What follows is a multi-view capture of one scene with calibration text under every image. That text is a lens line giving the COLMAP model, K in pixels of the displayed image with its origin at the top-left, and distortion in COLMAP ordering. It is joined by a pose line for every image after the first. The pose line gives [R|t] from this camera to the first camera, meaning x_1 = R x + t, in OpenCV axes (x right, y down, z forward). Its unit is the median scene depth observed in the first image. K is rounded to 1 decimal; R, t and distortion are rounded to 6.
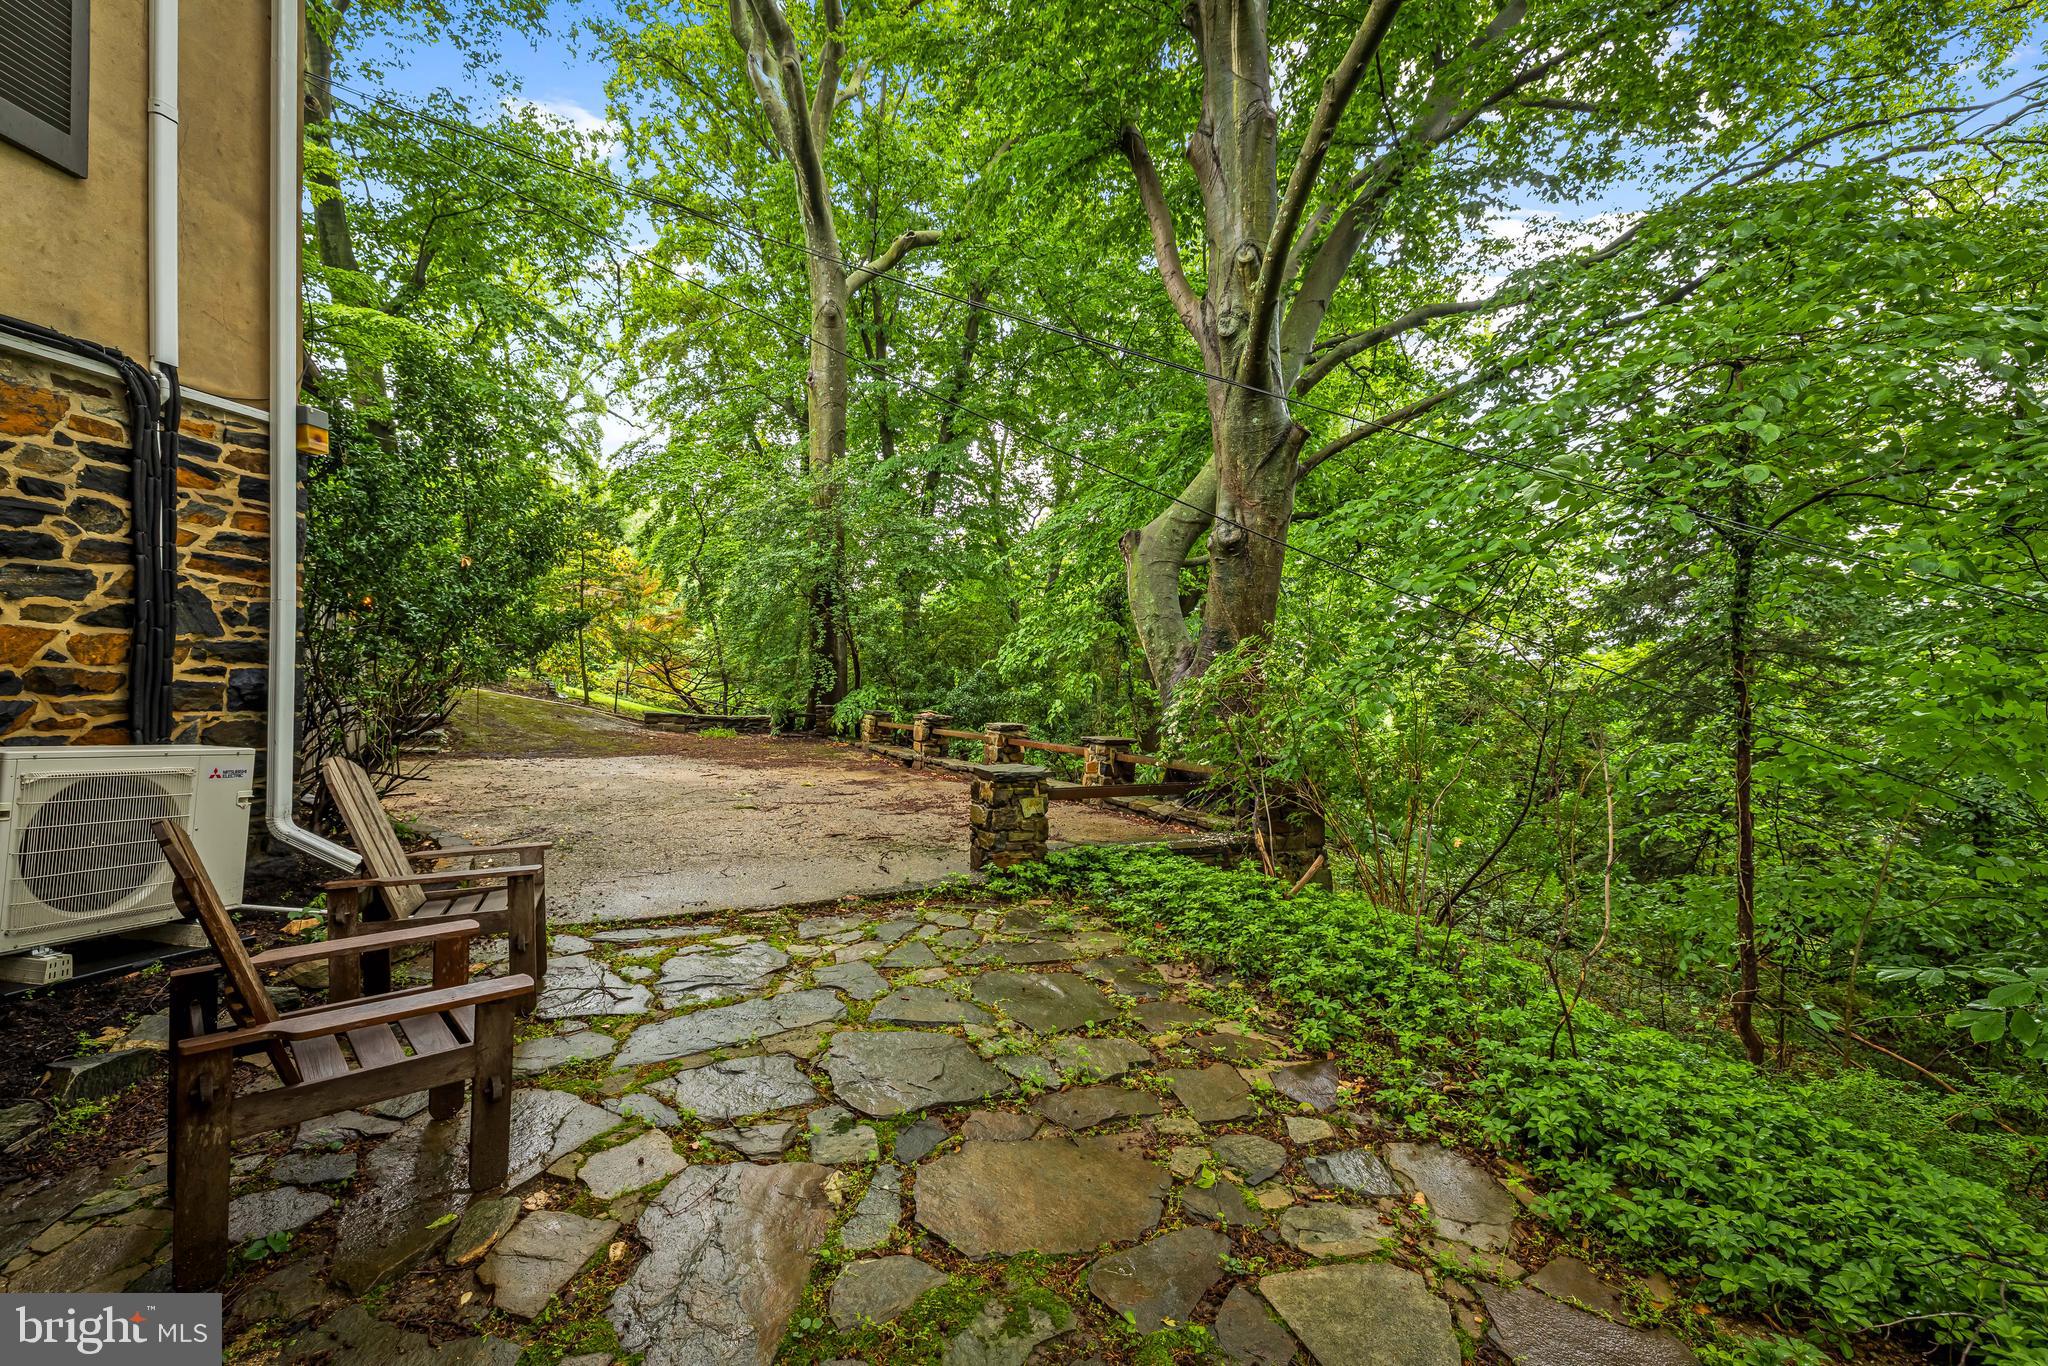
lens RADIAL K [[908.1, 0, 1023.9], [0, 908.1, 681.3], [0, 0, 1]] dist [-0.004010, 0.000132]
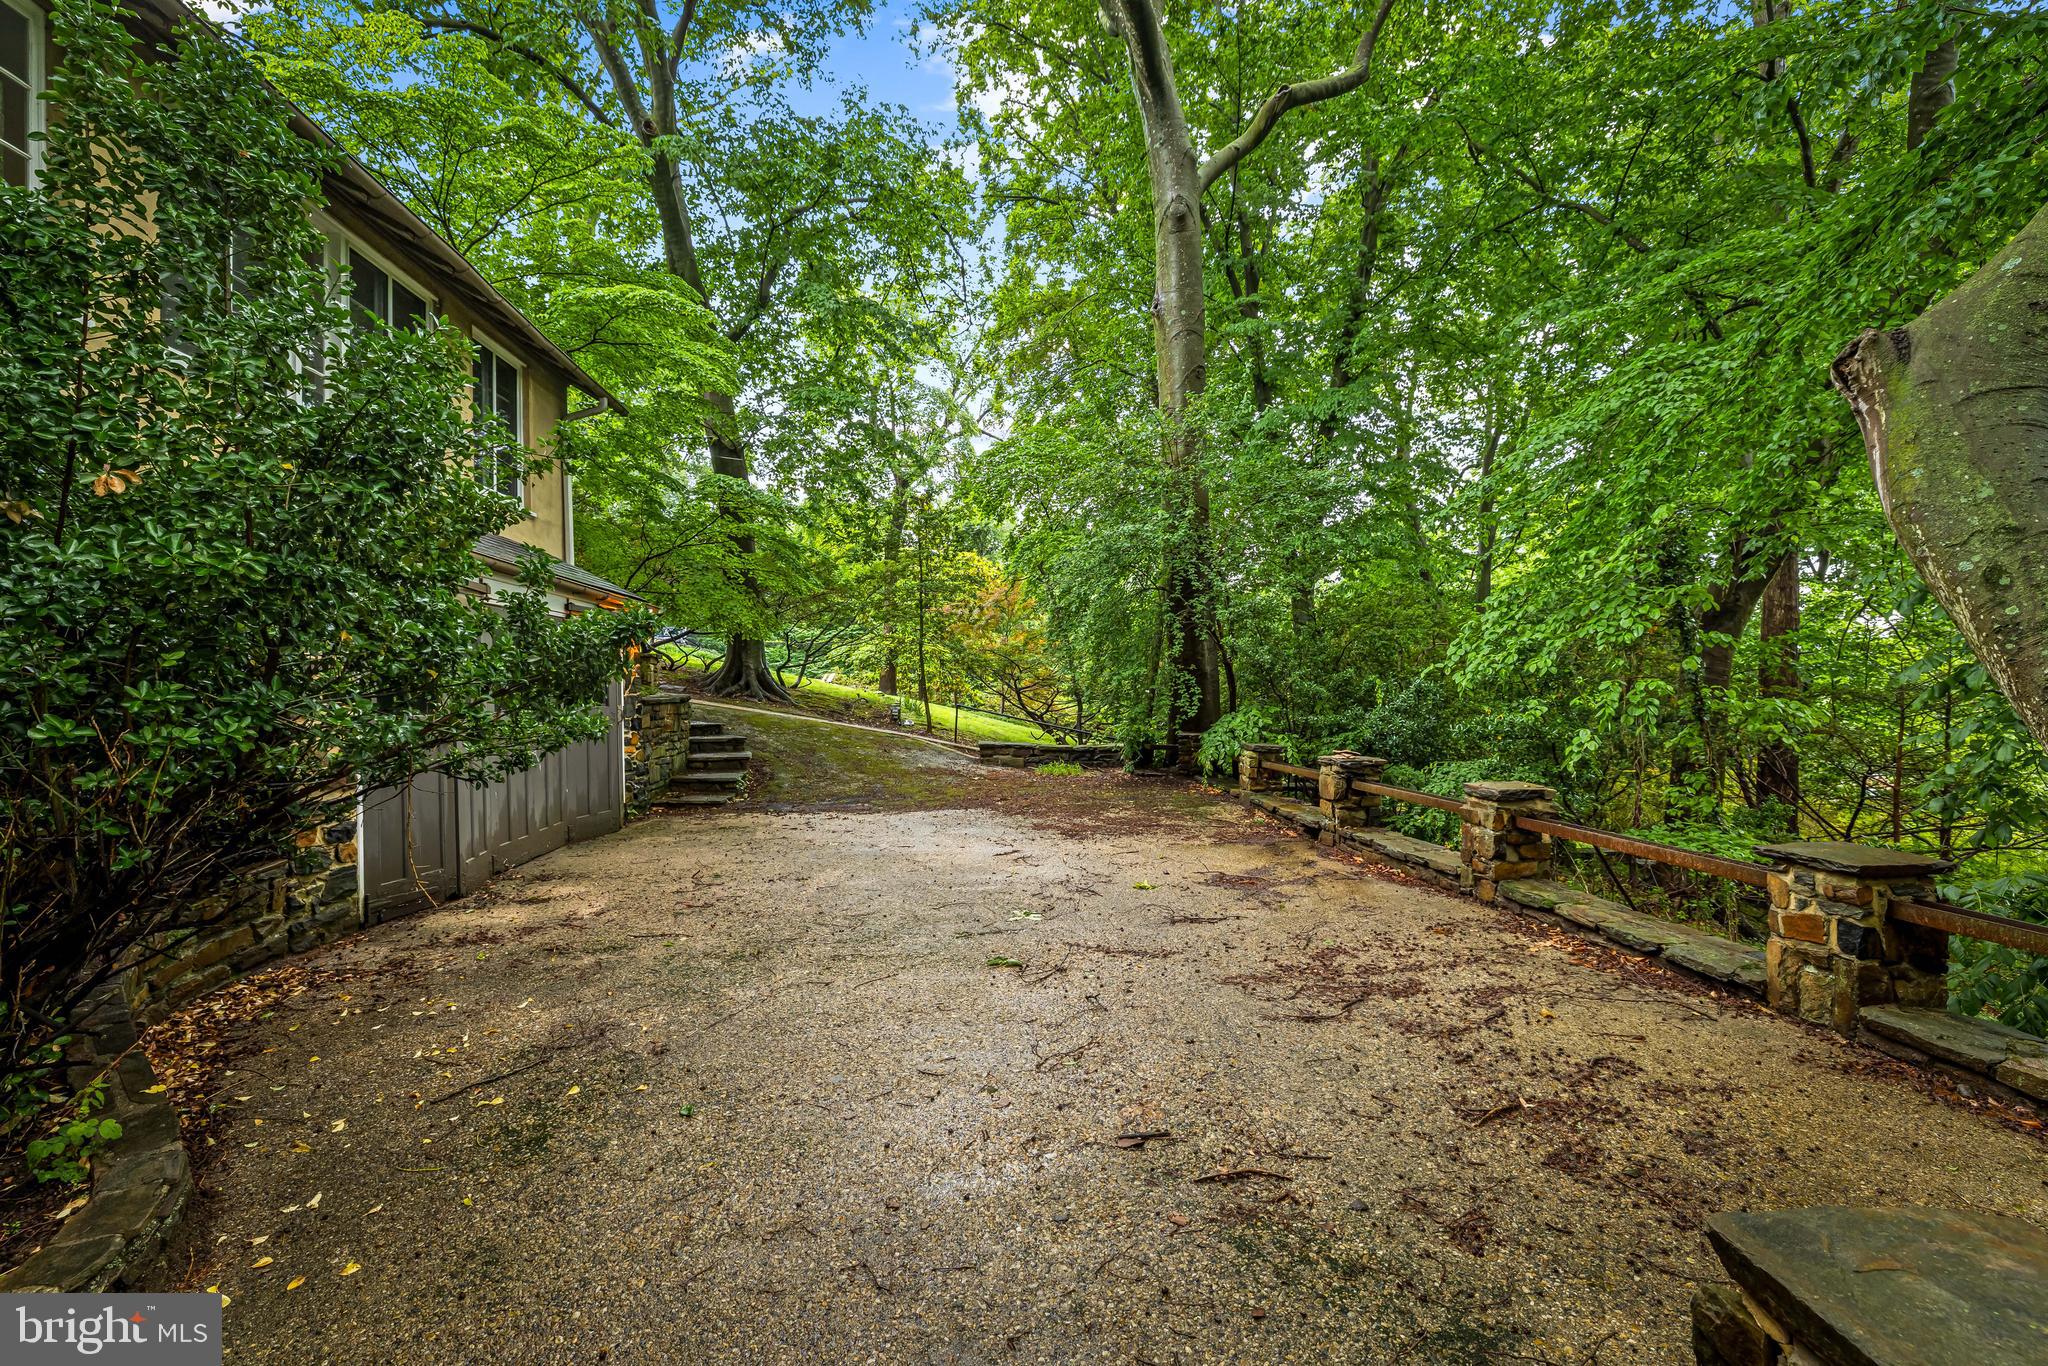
lens RADIAL K [[908.1, 0, 1022.5], [0, 908.1, 677.5], [0, 0, 1]] dist [-0.004010, 0.000132]
pose [[0.911868, -0.036760, -0.408834, -0.038392], [0.031707, 0.999314, -0.019135, -0.009636], [0.409257, 0.004485, 0.912408, 0.266248]]
